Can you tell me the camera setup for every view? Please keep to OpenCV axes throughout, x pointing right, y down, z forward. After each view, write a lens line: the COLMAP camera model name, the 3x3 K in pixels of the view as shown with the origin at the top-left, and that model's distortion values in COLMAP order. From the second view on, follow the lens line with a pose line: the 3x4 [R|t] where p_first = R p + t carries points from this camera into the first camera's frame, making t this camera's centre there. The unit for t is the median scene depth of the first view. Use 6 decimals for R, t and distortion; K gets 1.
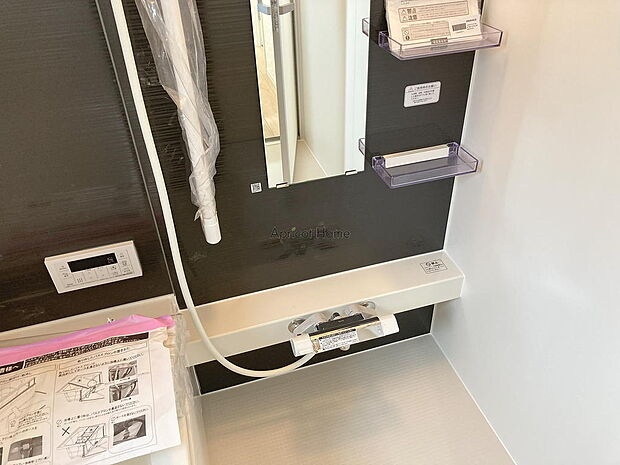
lens RADIAL K [[511.8, 0, 311.9], [0, 511.8, 231.8], [0, 0, 1]] dist [0.018325, -0.023746]
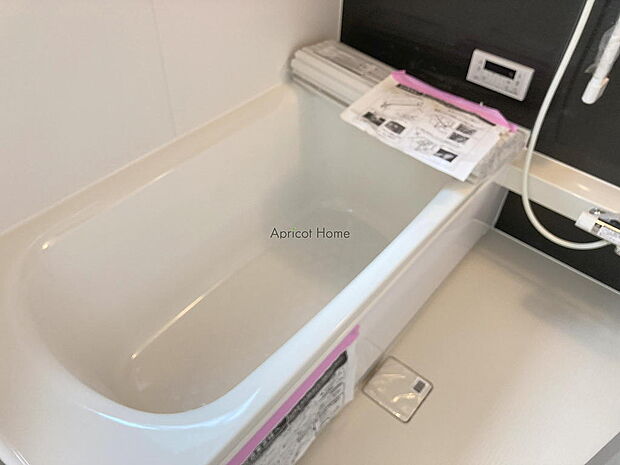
lens RADIAL K [[511.8, 0, 308.6], [0, 511.8, 232.8], [0, 0, 1]] dist [0.018325, -0.023746]
pose [[0.547827, 0.627869, -0.552871, 0.368515], [-0.551103, 0.768051, 0.326163, 0.262996], [0.629421, 0.126008, 0.766780, -0.354518]]
